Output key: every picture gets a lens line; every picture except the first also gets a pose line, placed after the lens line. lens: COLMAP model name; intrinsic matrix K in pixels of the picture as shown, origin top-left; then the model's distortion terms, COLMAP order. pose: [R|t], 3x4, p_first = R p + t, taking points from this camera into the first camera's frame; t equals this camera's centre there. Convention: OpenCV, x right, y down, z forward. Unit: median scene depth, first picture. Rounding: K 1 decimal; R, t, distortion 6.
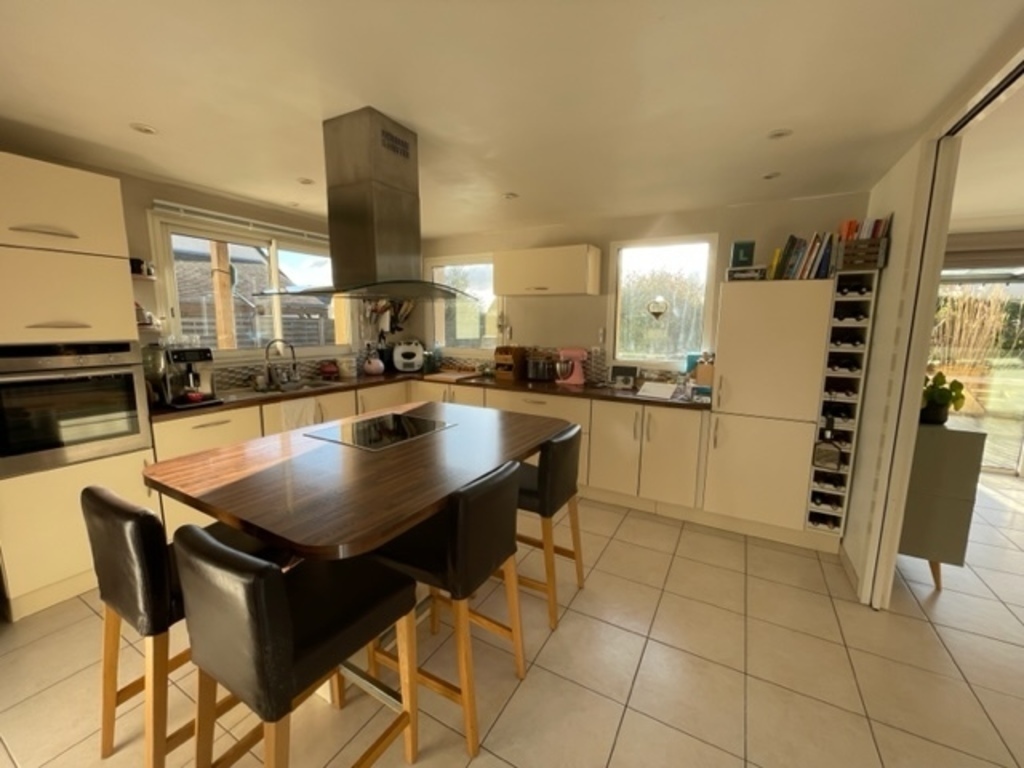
lens RADIAL K [[414.9, 0, 512.0], [0, 414.9, 384.0], [0, 0, 1]] dist [0.002010, 0.000079]
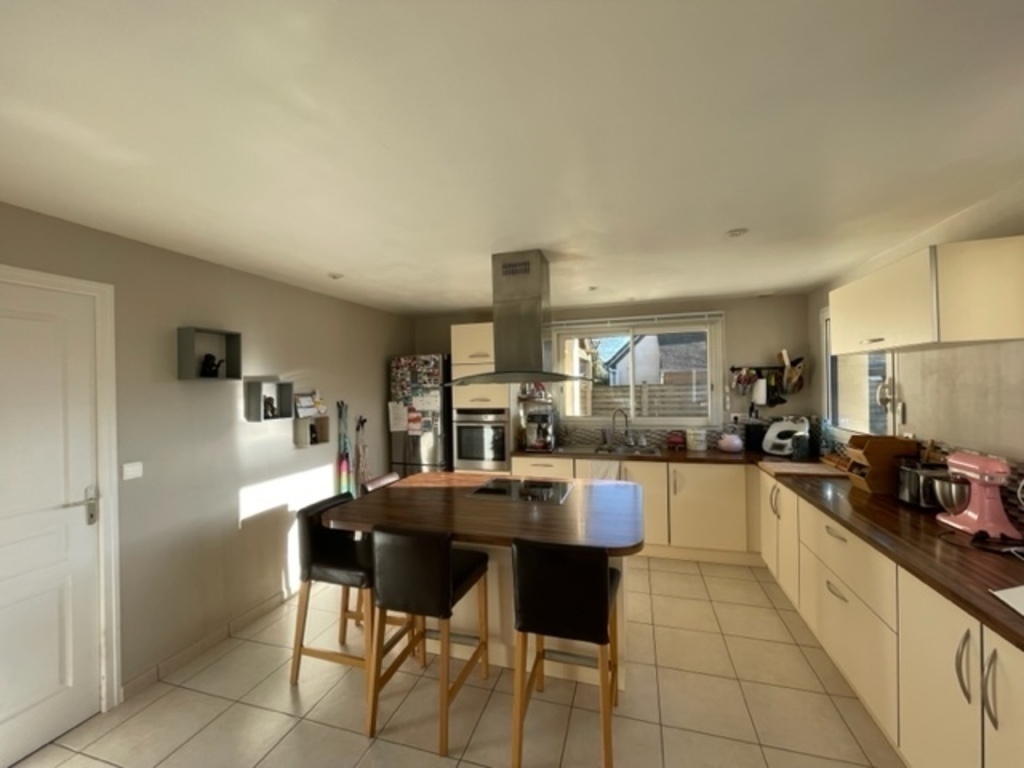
lens RADIAL K [[414.9, 0, 512.0], [0, 414.9, 384.0], [0, 0, 1]] dist [0.002010, 0.000079]
pose [[0.222051, -0.017206, -0.974883, 0.454363], [-0.122502, 0.991429, -0.045400, -0.072520], [0.967309, 0.129506, 0.218040, 0.347974]]
